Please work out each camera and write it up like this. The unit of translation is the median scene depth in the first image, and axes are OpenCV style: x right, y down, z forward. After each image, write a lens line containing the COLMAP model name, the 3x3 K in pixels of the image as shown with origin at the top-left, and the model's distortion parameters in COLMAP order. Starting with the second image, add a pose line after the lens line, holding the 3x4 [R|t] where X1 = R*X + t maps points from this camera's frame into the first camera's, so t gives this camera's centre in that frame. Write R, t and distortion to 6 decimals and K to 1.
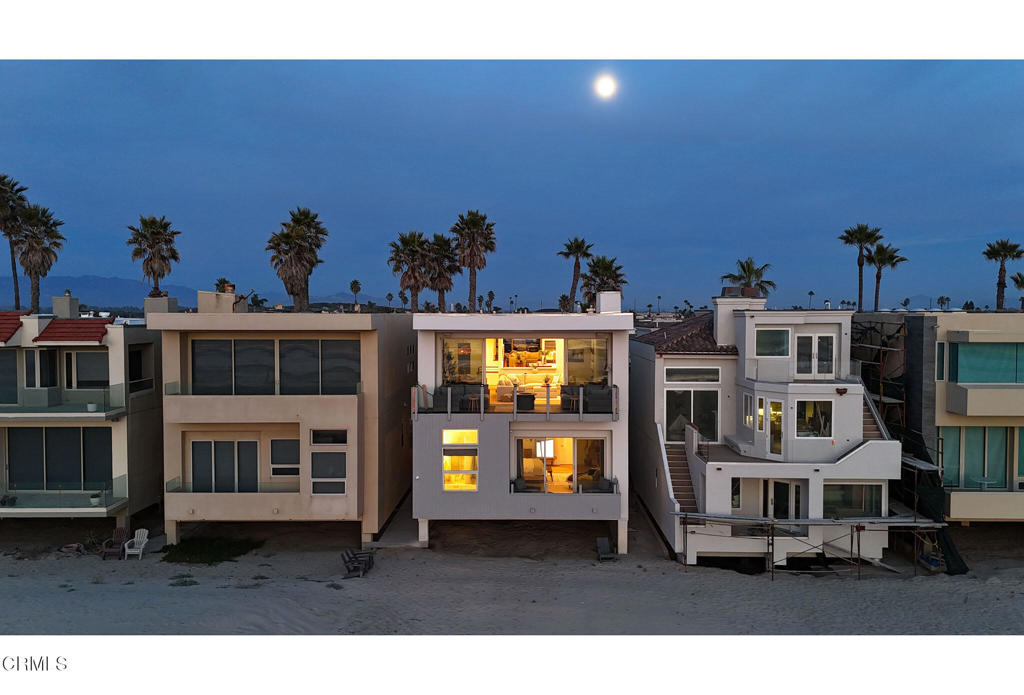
lens RADIAL K [[811.3, 0, 519.7], [0, 811.3, 340.2], [0, 0, 1]] dist [0.009710, 0.000807]
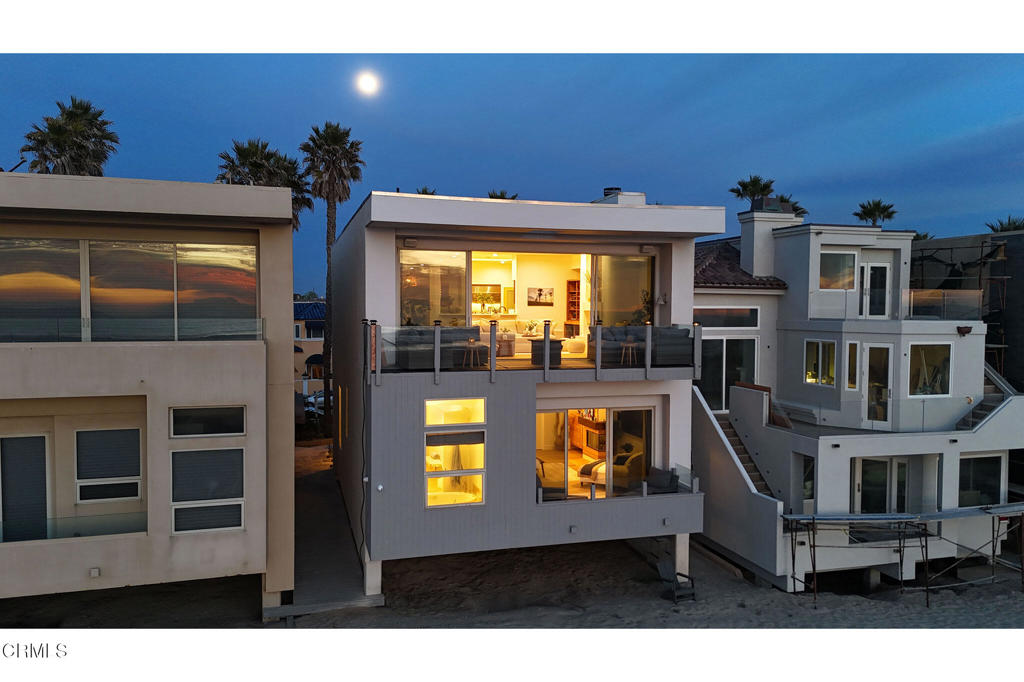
lens RADIAL K [[763.6, 0, 512.0], [0, 763.6, 341.0], [0, 0, 1]] dist [0.016444, -0.008444]
pose [[0.955699, -0.008577, 0.294219, -0.184751], [0.004986, 0.999904, 0.012952, 0.059635], [-0.294302, -0.010911, 0.955650, 0.452554]]
